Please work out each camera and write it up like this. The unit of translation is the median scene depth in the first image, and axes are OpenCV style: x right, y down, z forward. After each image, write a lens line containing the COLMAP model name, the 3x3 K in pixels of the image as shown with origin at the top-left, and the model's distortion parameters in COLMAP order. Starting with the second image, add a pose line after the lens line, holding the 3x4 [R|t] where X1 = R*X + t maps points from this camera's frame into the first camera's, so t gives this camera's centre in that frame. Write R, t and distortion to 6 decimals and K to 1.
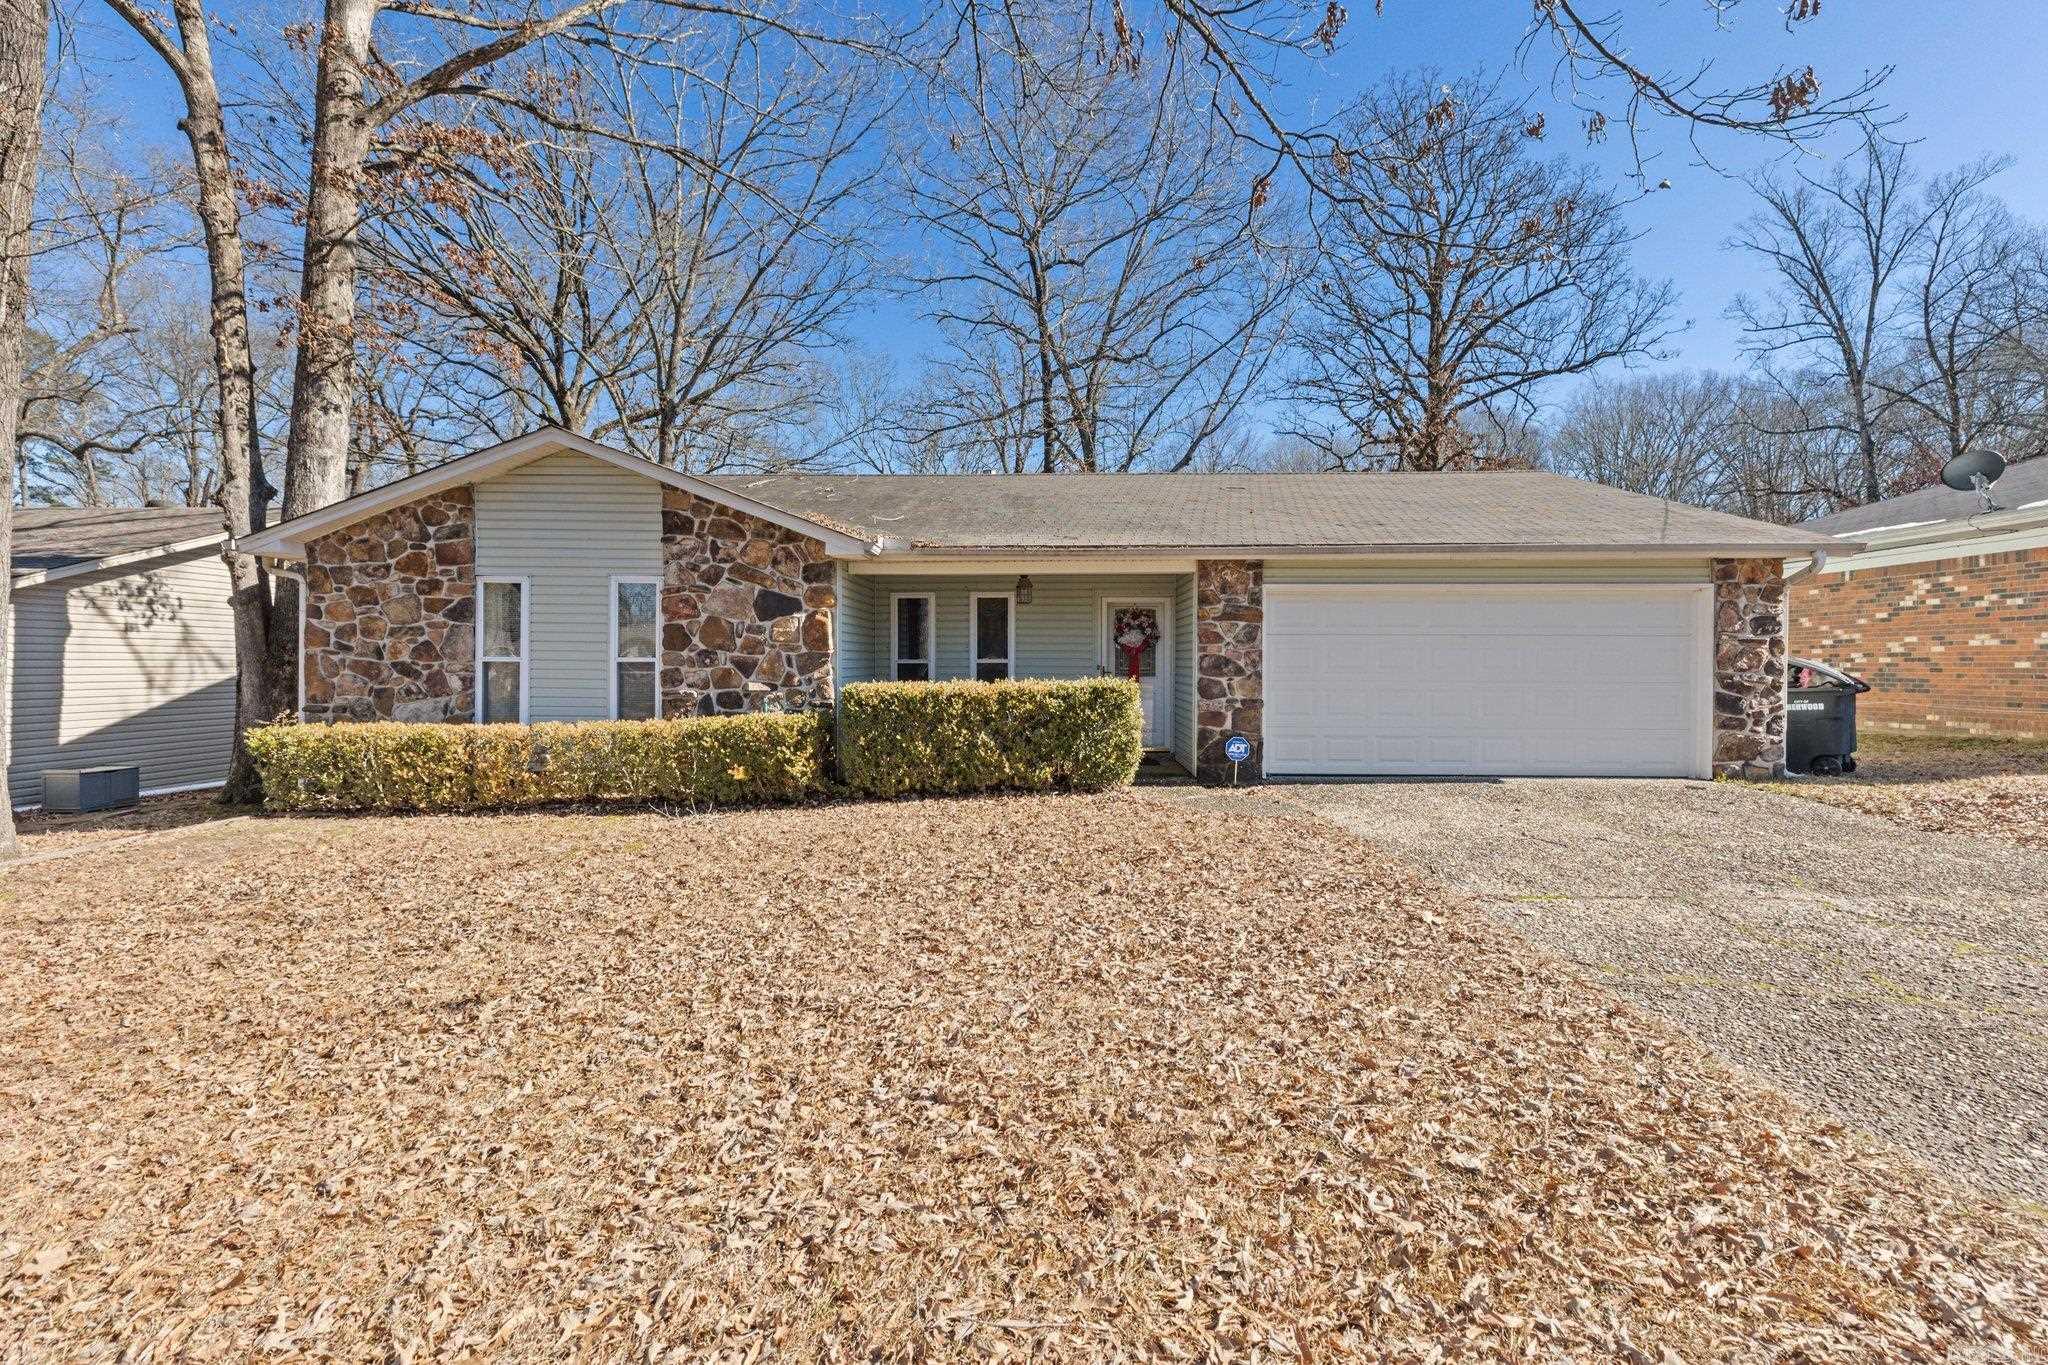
lens RADIAL K [[922.7, 0, 1033.2], [0, 922.7, 671.3], [0, 0, 1]] dist [0.003503, -0.000216]
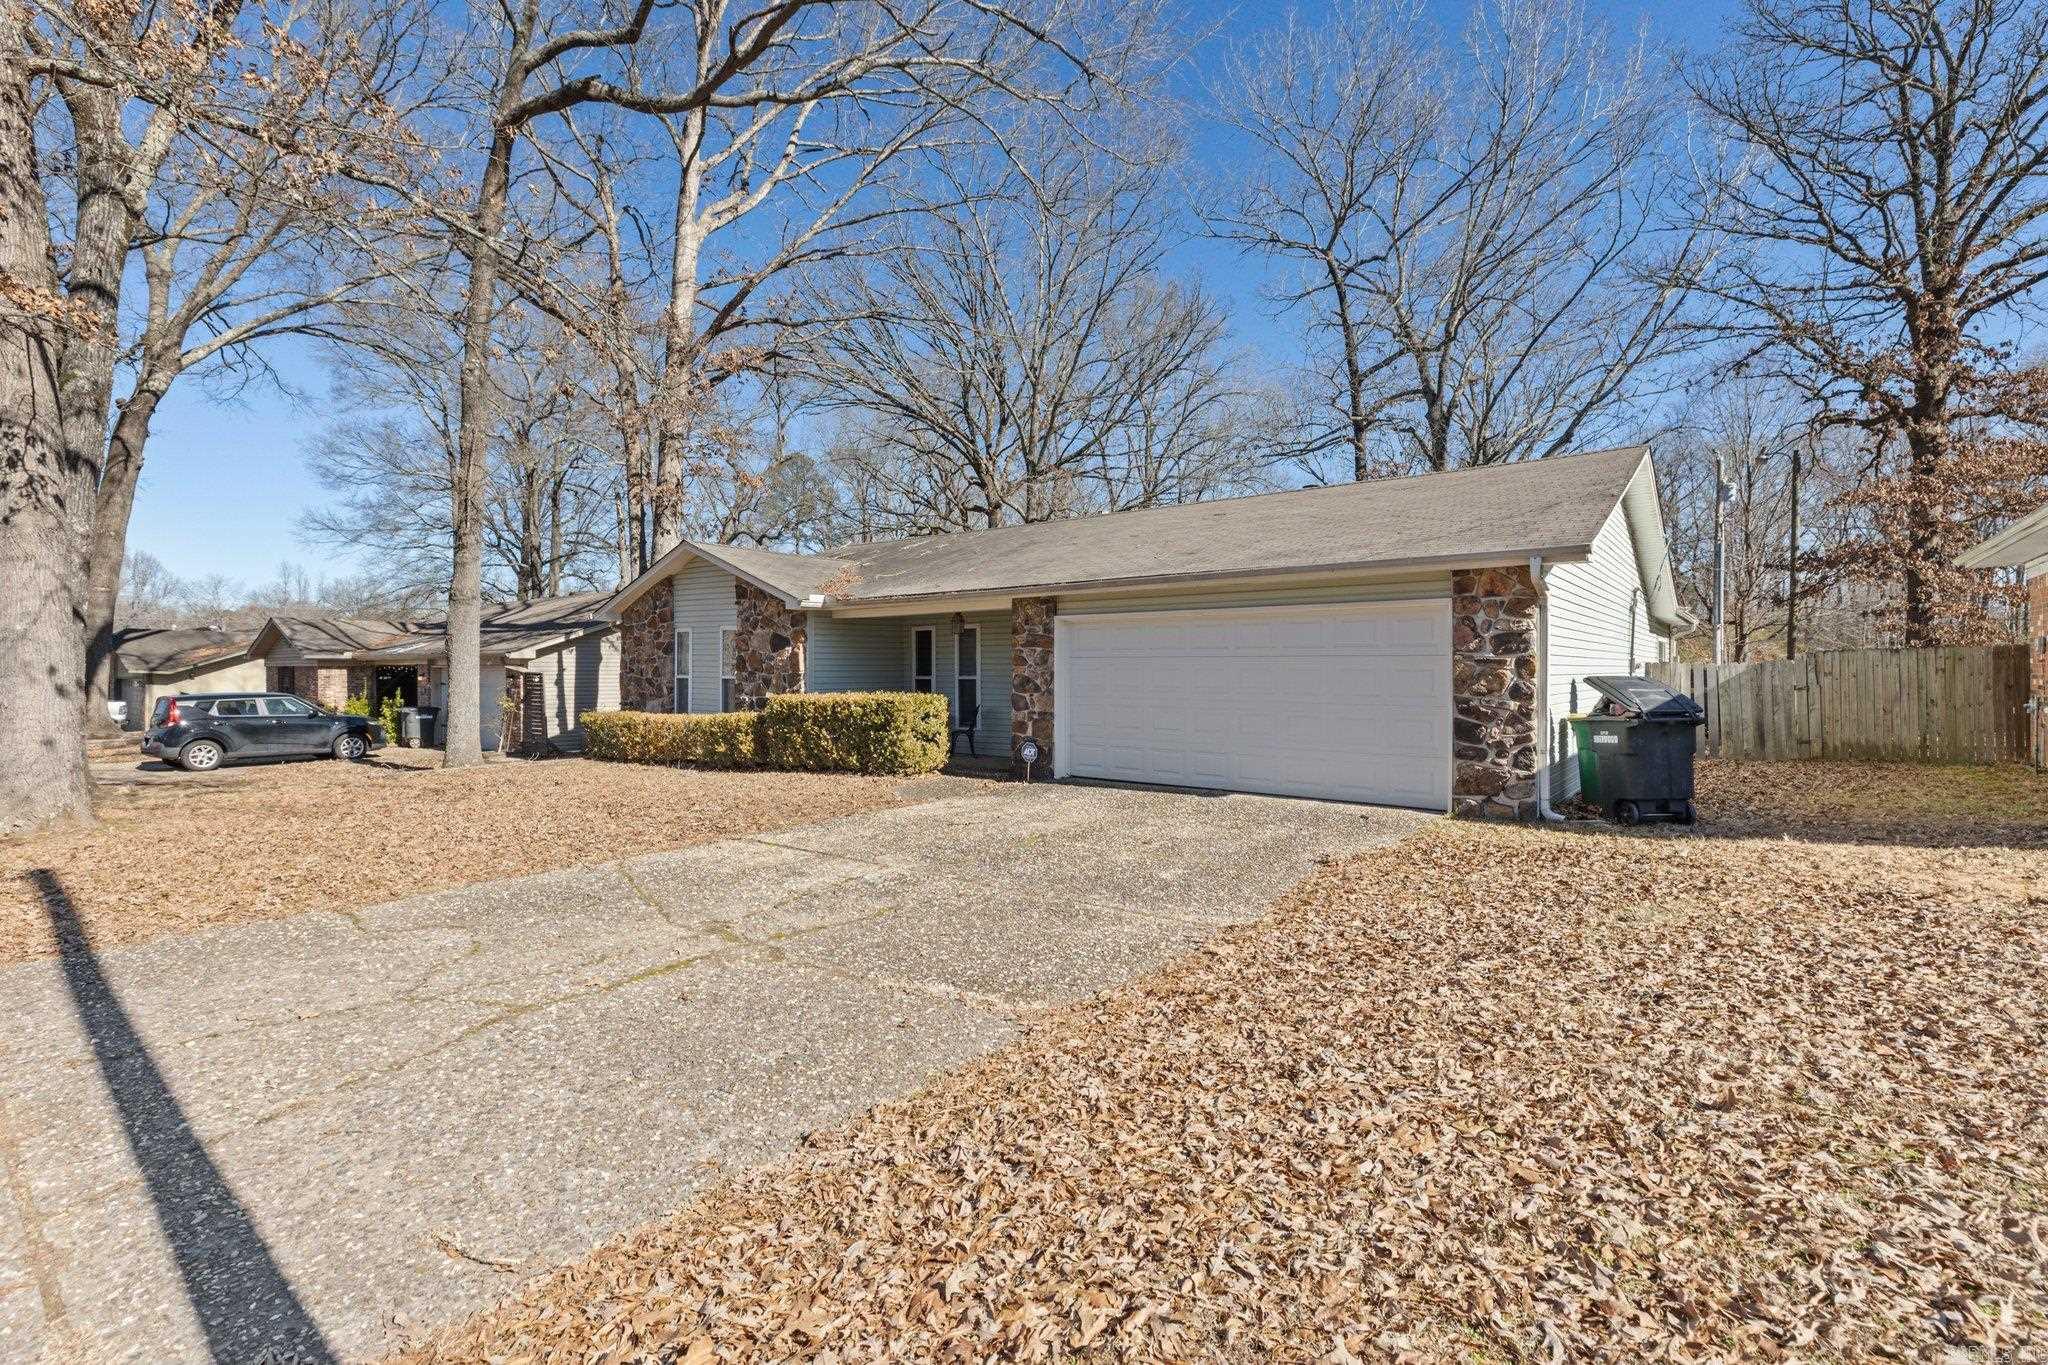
lens RADIAL K [[922.7, 0, 1019.4], [0, 922.7, 674.1], [0, 0, 1]] dist [0.003503, -0.000216]
pose [[0.791681, 0.002377, -0.610930, 0.972829], [-0.003396, 0.999994, -0.000511, -0.018894], [0.610926, 0.002479, 0.791684, 0.025228]]
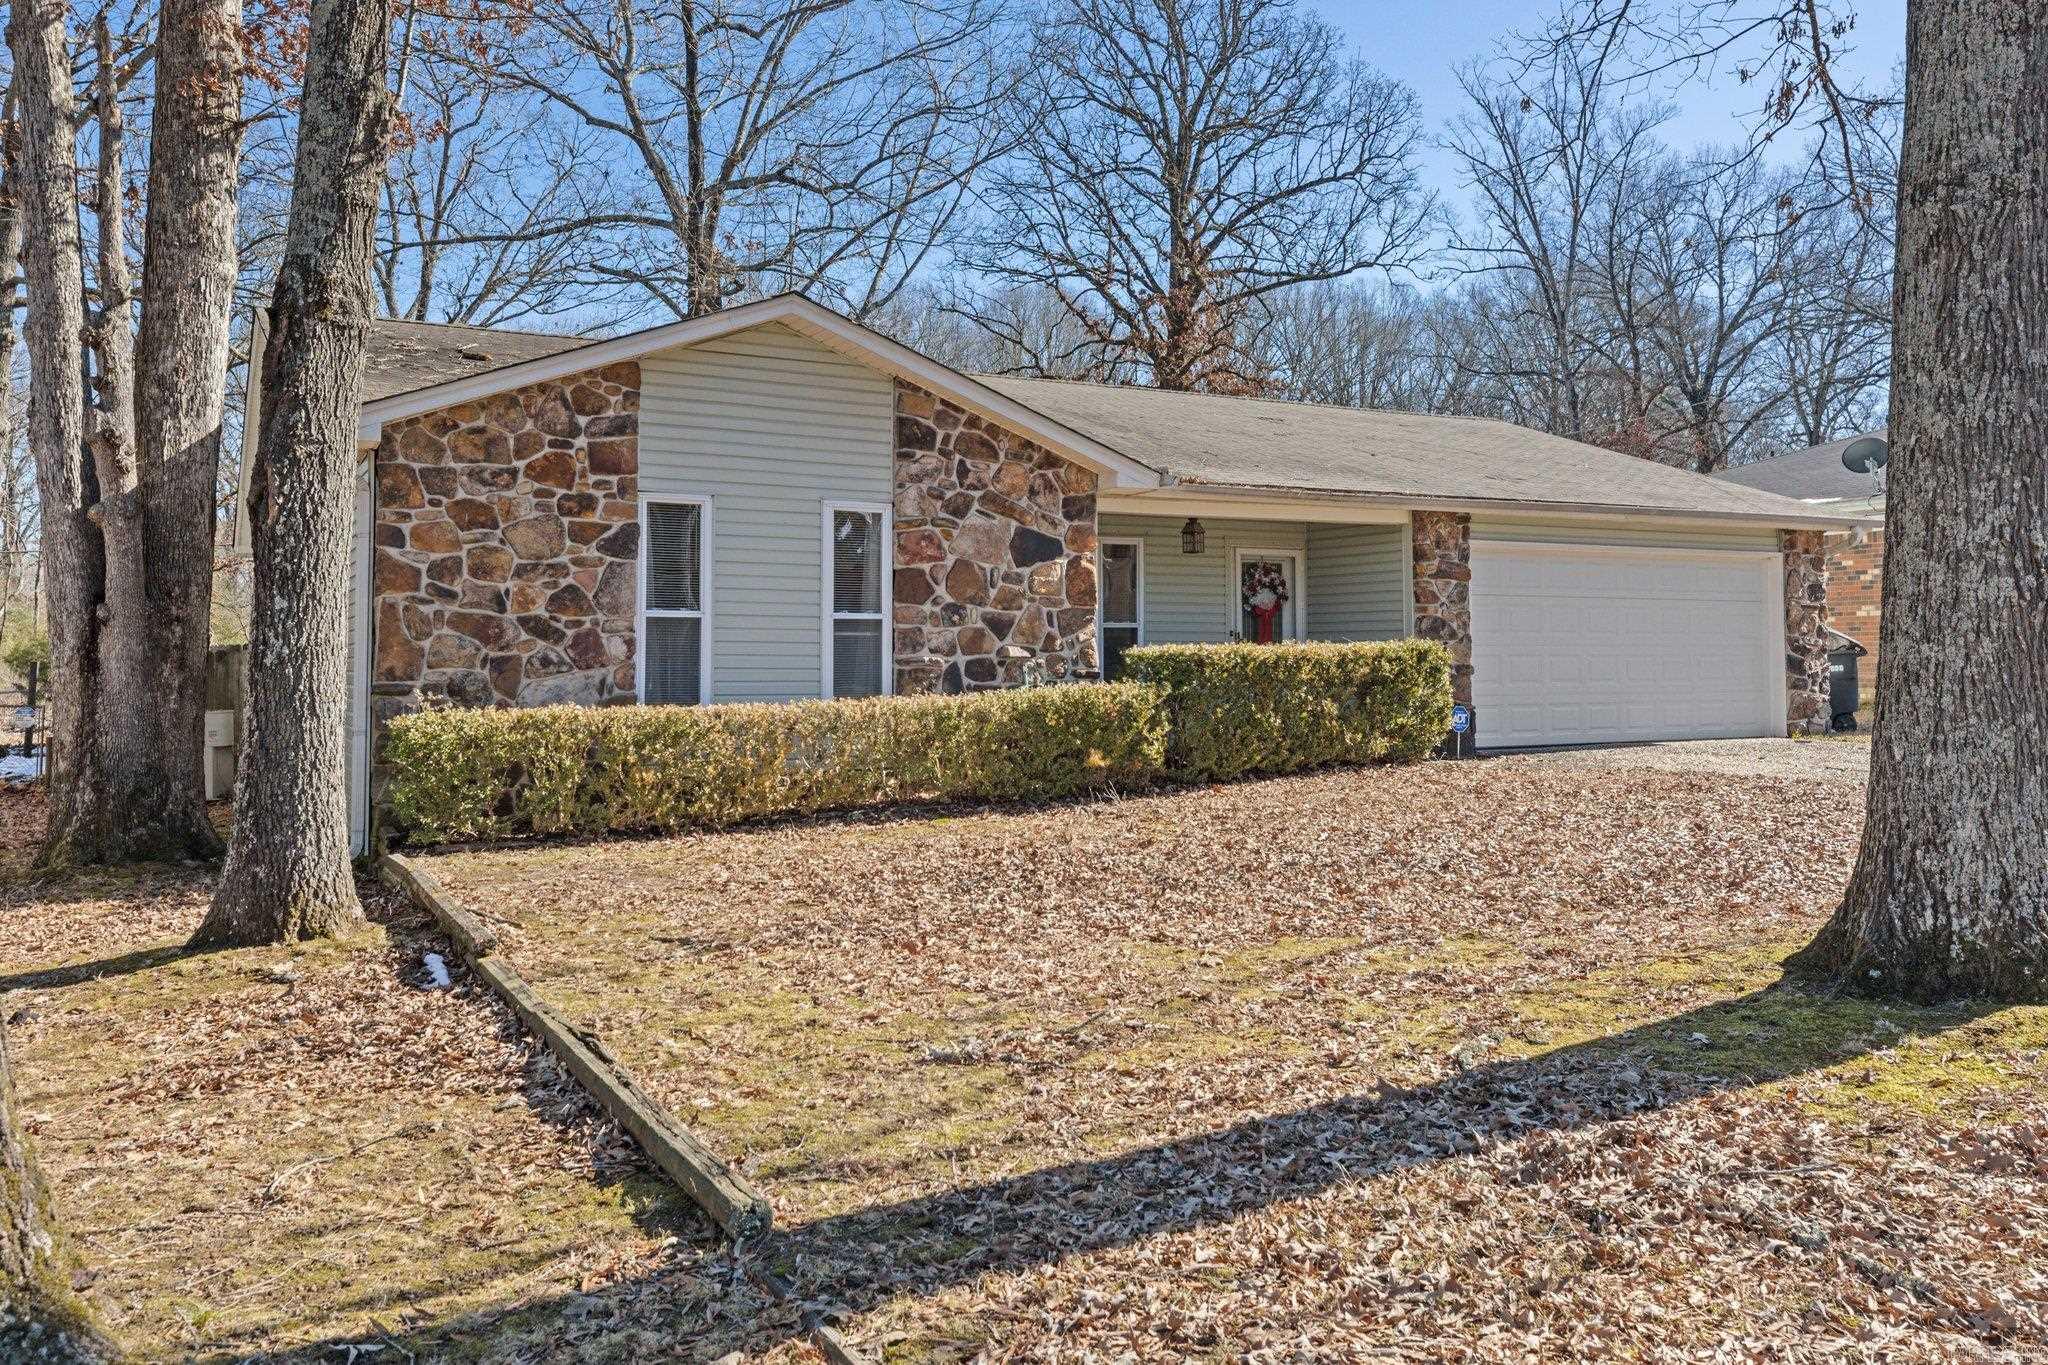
lens RADIAL K [[1563.4, 0, 1025.6], [0, 1563.4, 609.0], [0, 0, 1]] dist [-0.011164, 0.000783]
pose [[0.873599, 0.010244, 0.486539, -0.919619], [0.007755, 0.999358, -0.034967, 0.026317], [-0.486585, 0.034320, 0.872959, -0.145245]]
